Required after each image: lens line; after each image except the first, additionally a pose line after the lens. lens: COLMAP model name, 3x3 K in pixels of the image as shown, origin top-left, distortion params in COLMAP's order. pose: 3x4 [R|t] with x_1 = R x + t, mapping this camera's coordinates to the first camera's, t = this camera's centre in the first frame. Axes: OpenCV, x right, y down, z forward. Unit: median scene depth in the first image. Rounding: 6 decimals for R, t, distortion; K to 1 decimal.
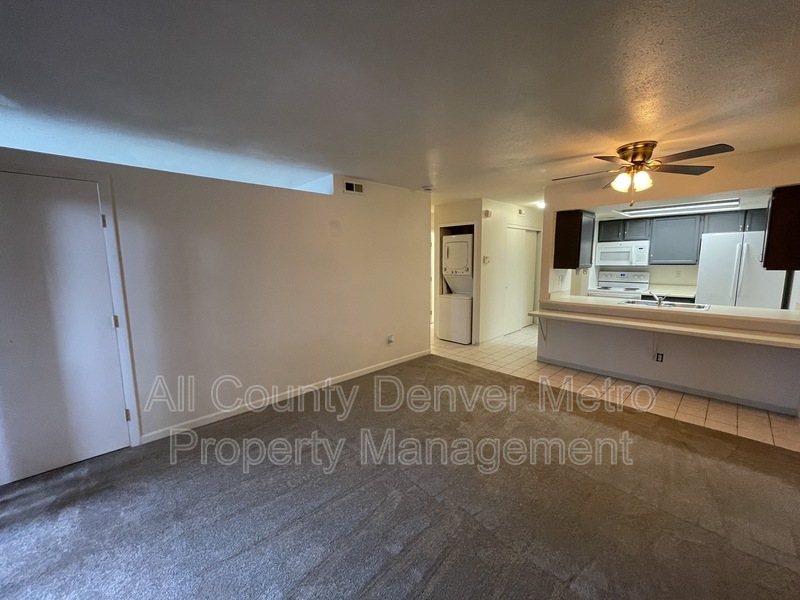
lens RADIAL K [[321.4, 0, 407.4], [0, 321.4, 302.5], [0, 0, 1]] dist [-0.004299, 0.000759]
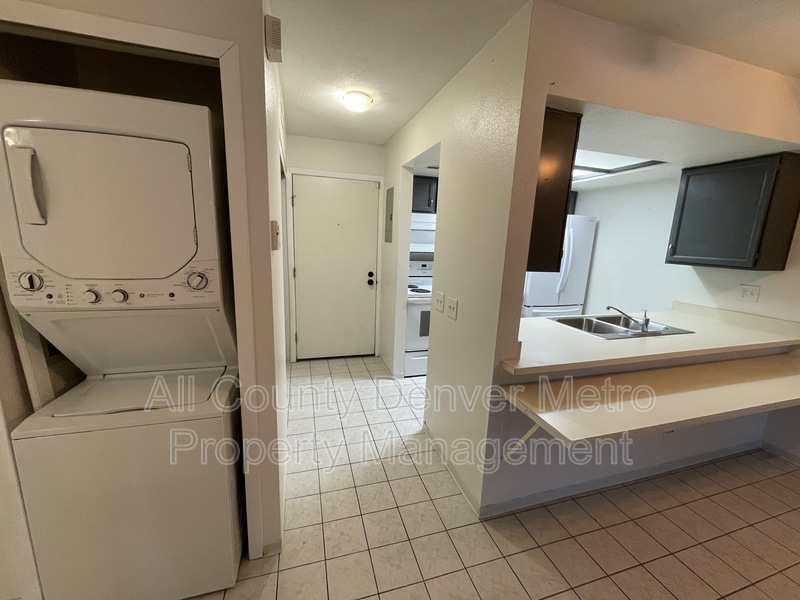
lens RADIAL K [[321.4, 0, 395.2], [0, 321.4, 297.6], [0, 0, 1]] dist [-0.004299, 0.000759]
pose [[0.458519, -0.134833, 0.878396, 0.057162], [0.078087, 0.990713, 0.111313, -0.104540], [-0.885247, 0.017552, 0.464790, 0.786531]]
